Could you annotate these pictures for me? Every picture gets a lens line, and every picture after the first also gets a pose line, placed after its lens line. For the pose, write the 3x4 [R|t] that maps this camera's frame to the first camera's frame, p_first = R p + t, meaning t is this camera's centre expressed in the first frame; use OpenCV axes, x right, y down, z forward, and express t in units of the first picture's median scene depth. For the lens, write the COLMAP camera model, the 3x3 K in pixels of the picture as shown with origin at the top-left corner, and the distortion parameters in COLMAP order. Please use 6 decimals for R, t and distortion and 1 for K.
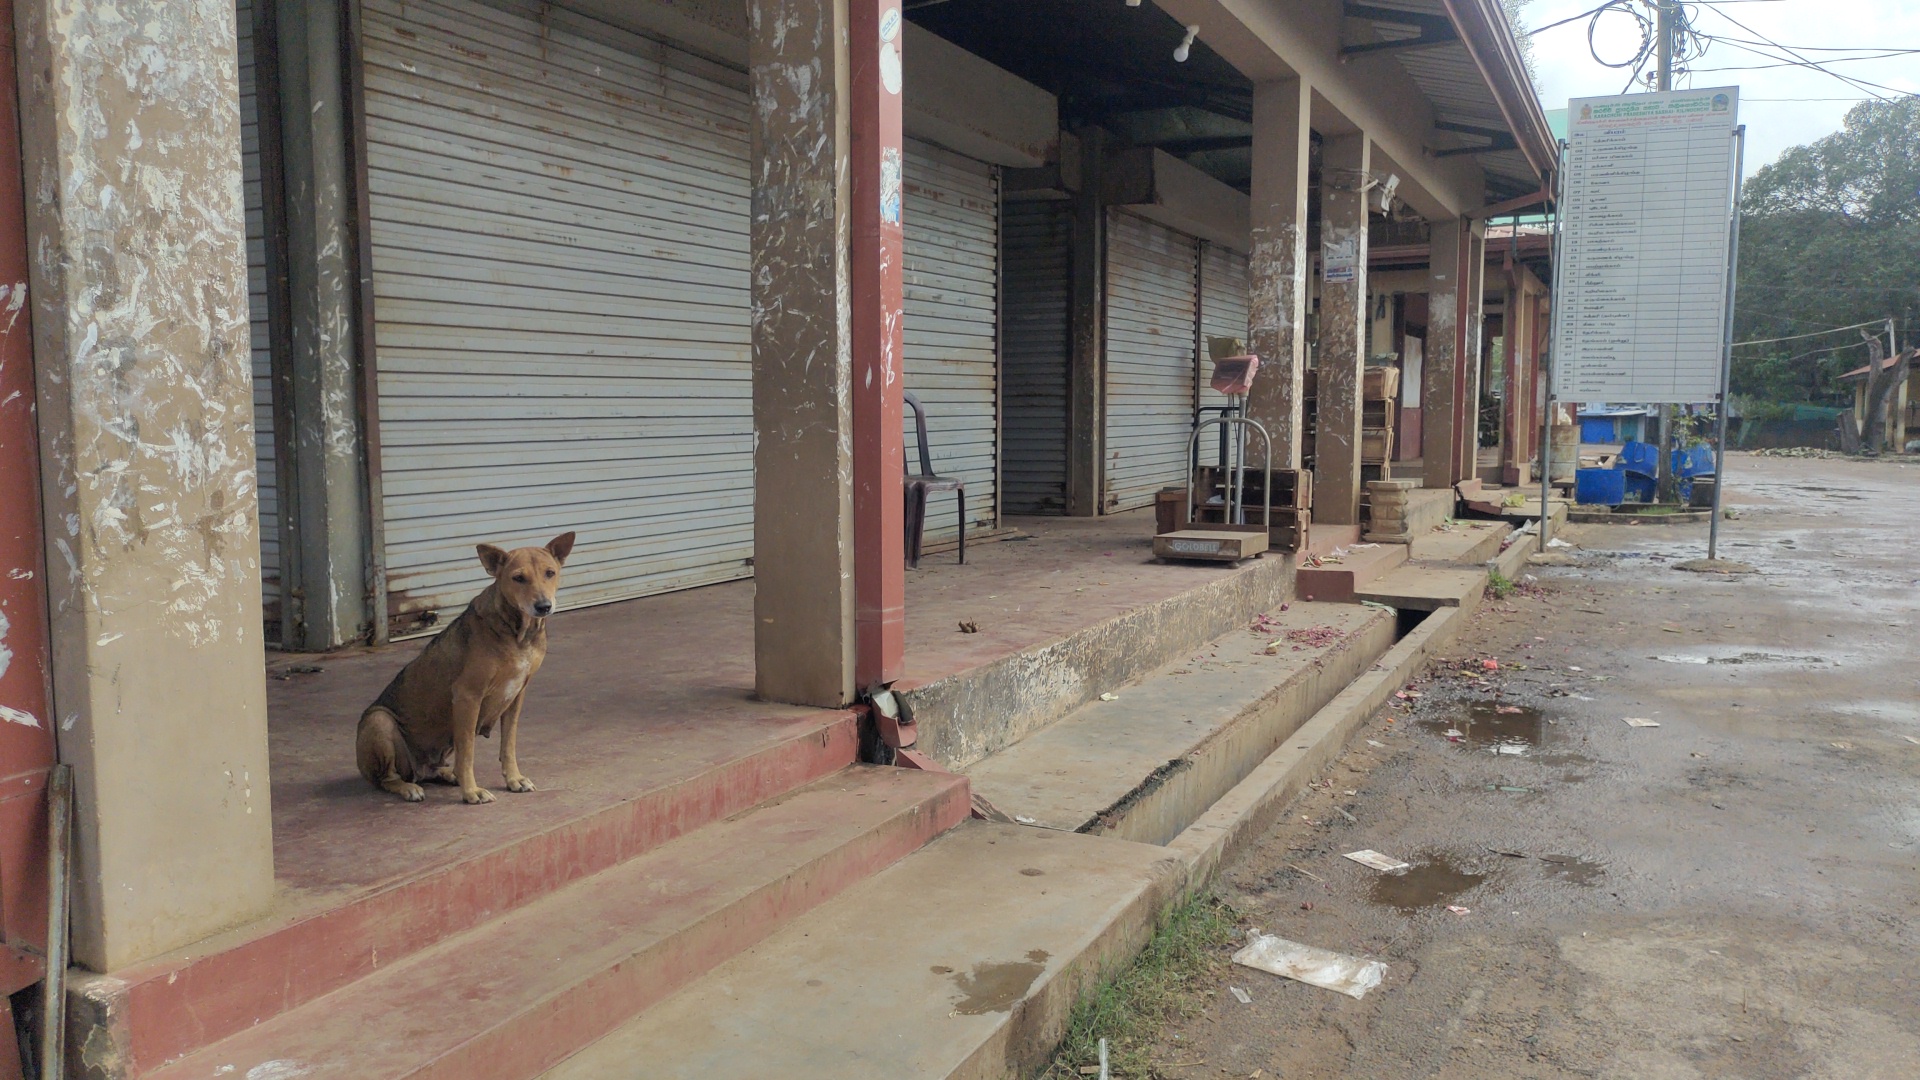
lens RADIAL K [[1410.1, 0, 964.3], [0, 1410.1, 534.1], [0, 0, 1]] dist [0.043559, -0.054492]
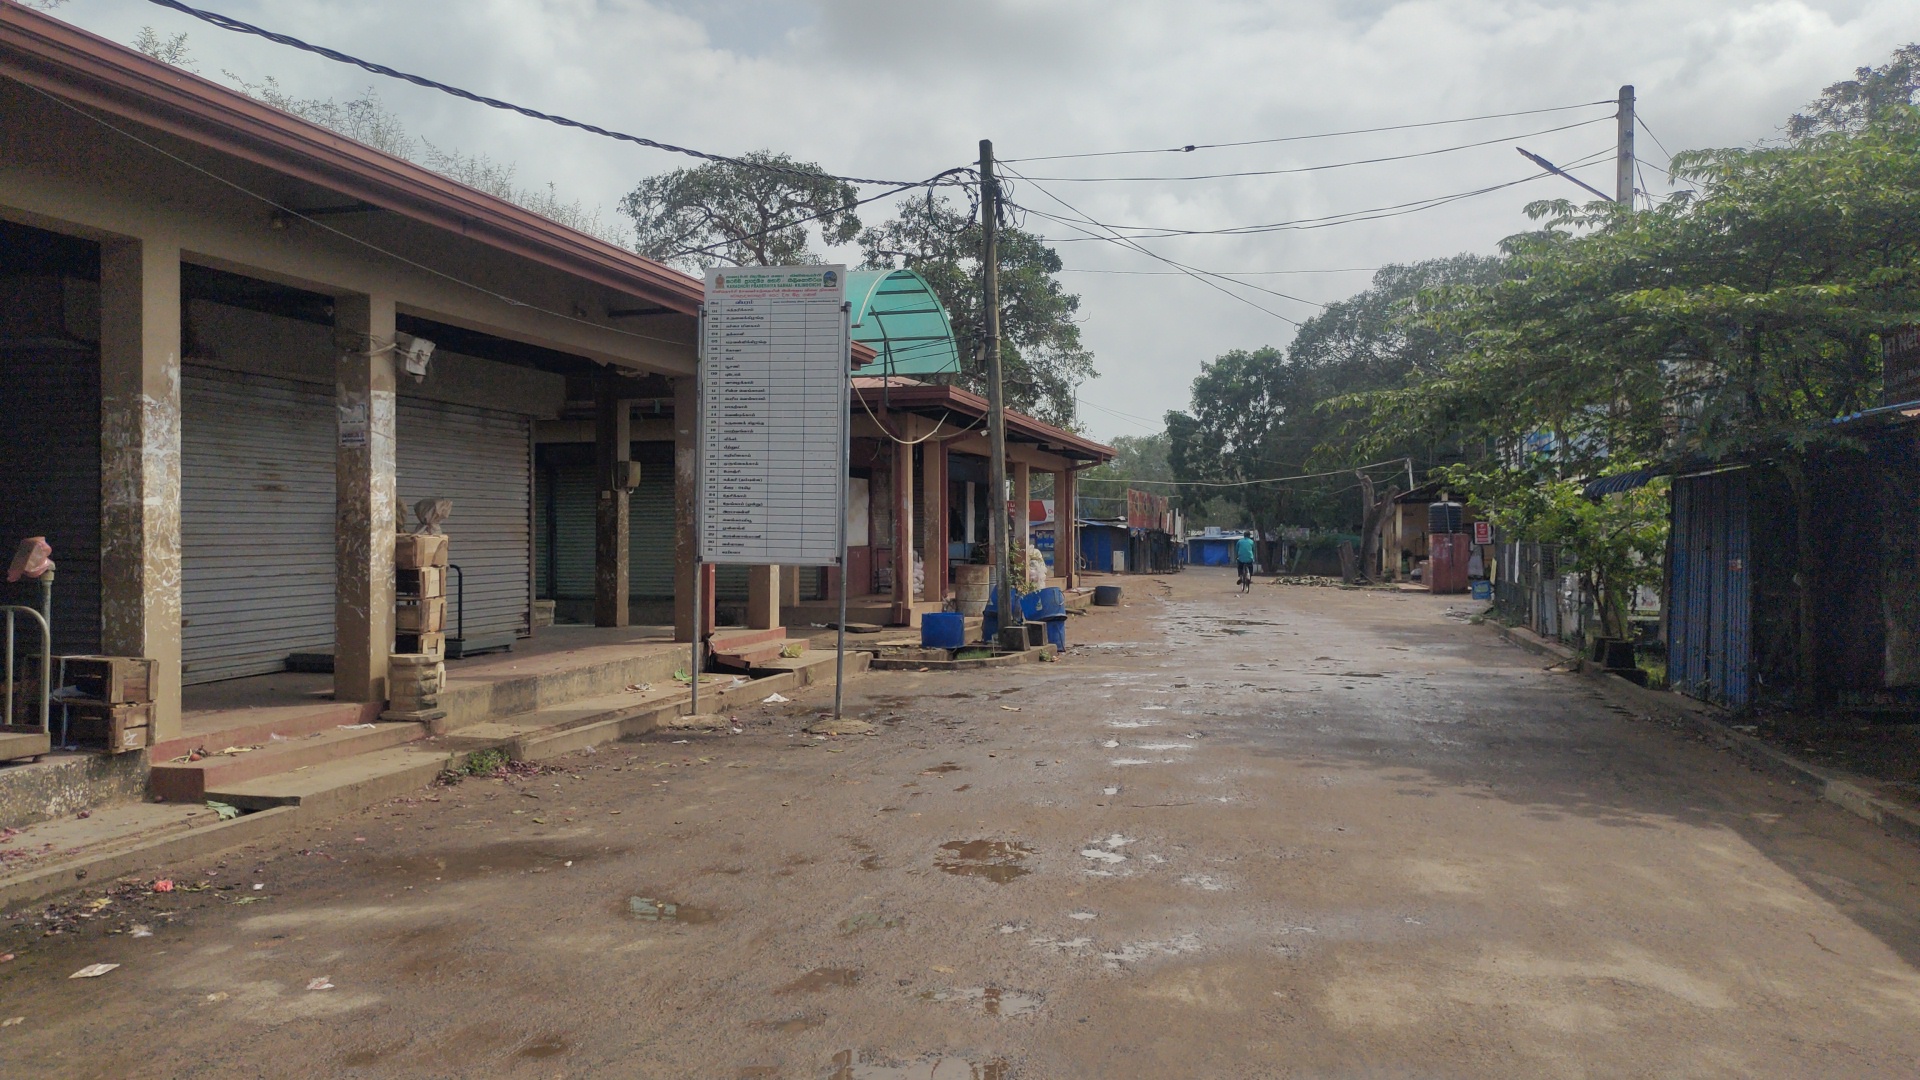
lens RADIAL K [[1411.5, 0, 960.0], [0, 1411.5, 540.0], [0, 0, 1]] dist [0.049784, -0.056260]
pose [[0.977659, 0.003532, 0.210168, 0.397431], [0.013116, 0.996885, -0.077765, -0.030665], [-0.209788, 0.078785, 0.974568, -0.013515]]
